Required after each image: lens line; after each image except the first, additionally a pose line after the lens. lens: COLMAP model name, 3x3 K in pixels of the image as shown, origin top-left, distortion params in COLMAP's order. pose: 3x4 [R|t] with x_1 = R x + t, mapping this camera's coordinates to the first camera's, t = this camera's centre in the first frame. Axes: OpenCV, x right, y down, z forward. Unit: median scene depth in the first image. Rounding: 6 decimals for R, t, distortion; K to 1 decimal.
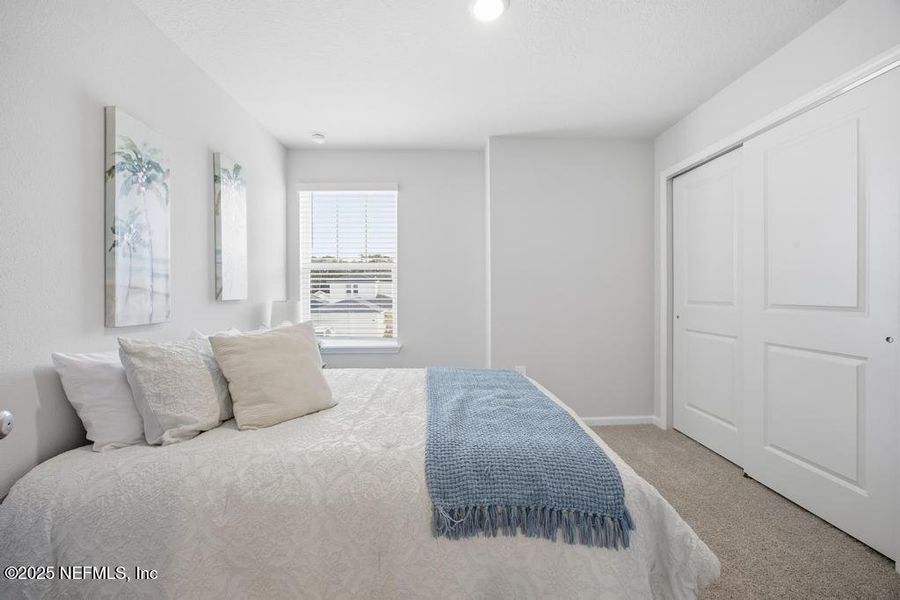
lens RADIAL K [[361.9, 0, 448.0], [0, 361.9, 292.9], [0, 0, 1]] dist [-0.021060, -0.000071]
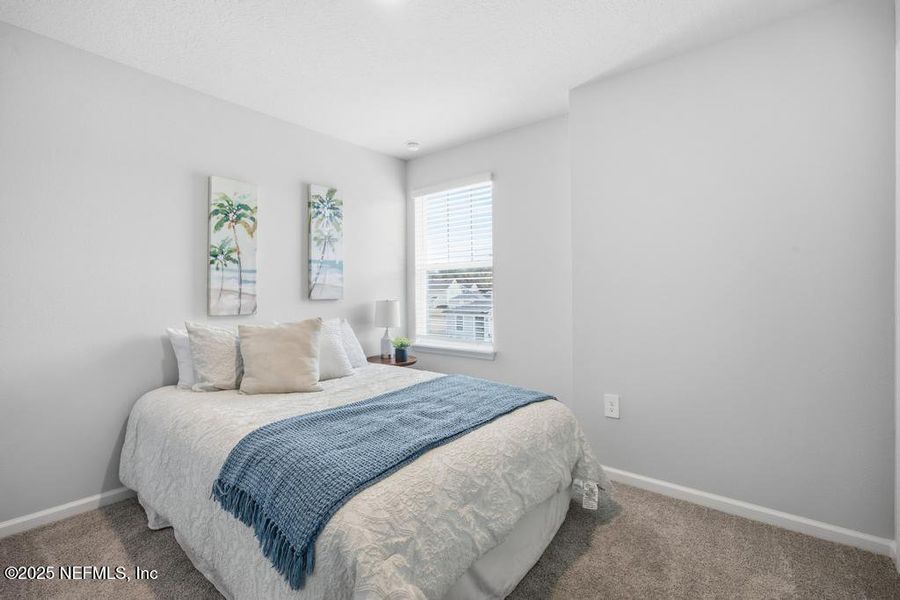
lens RADIAL K [[412.5, 0, 448.5], [0, 412.5, 287.3], [0, 0, 1]] dist [-0.000374, 0.000203]
pose [[0.739388, -0.012425, -0.673165, 0.946052], [0.004278, 0.999896, -0.013757, 0.000814], [0.673266, 0.007292, 0.739365, 0.319475]]
